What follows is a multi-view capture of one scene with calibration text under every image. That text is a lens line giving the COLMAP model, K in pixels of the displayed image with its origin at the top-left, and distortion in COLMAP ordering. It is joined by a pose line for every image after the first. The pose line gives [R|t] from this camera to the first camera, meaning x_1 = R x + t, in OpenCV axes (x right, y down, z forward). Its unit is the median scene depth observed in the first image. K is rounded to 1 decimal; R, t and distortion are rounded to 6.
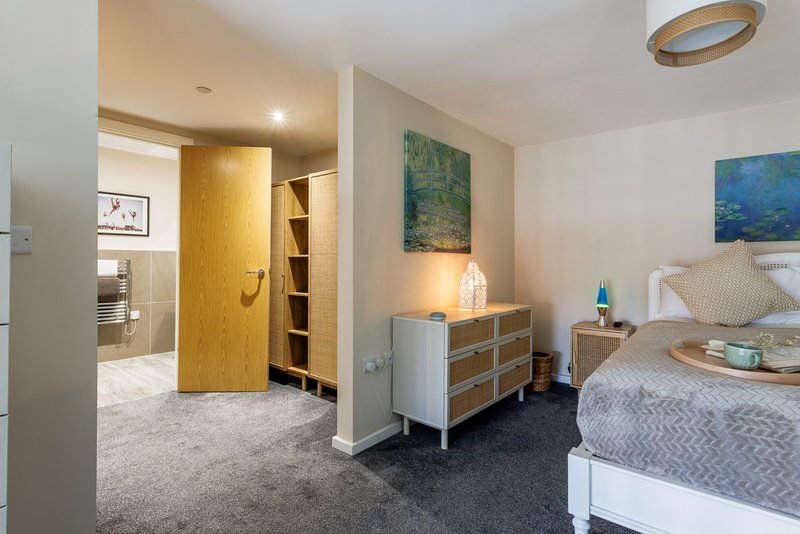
lens RADIAL K [[384.7, 0, 399.0], [0, 384.7, 260.1], [0, 0, 1]] dist [0.001049, 0.000410]
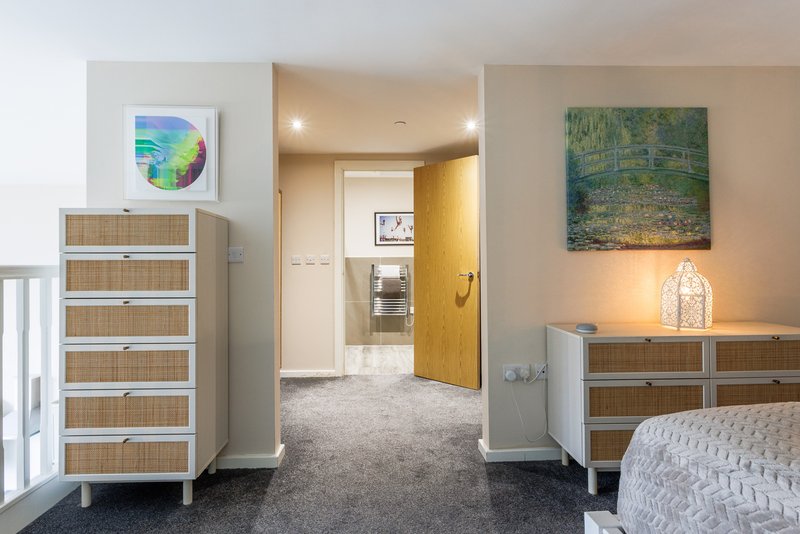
lens RADIAL K [[430.6, 0, 411.9], [0, 430.6, 258.4], [0, 0, 1]] dist [-0.000654, 0.000874]
pose [[0.688273, -0.023662, -0.725066, 0.438028], [0.015010, 0.999718, -0.018377, 0.005975], [0.725296, 0.001765, 0.688434, 0.084607]]
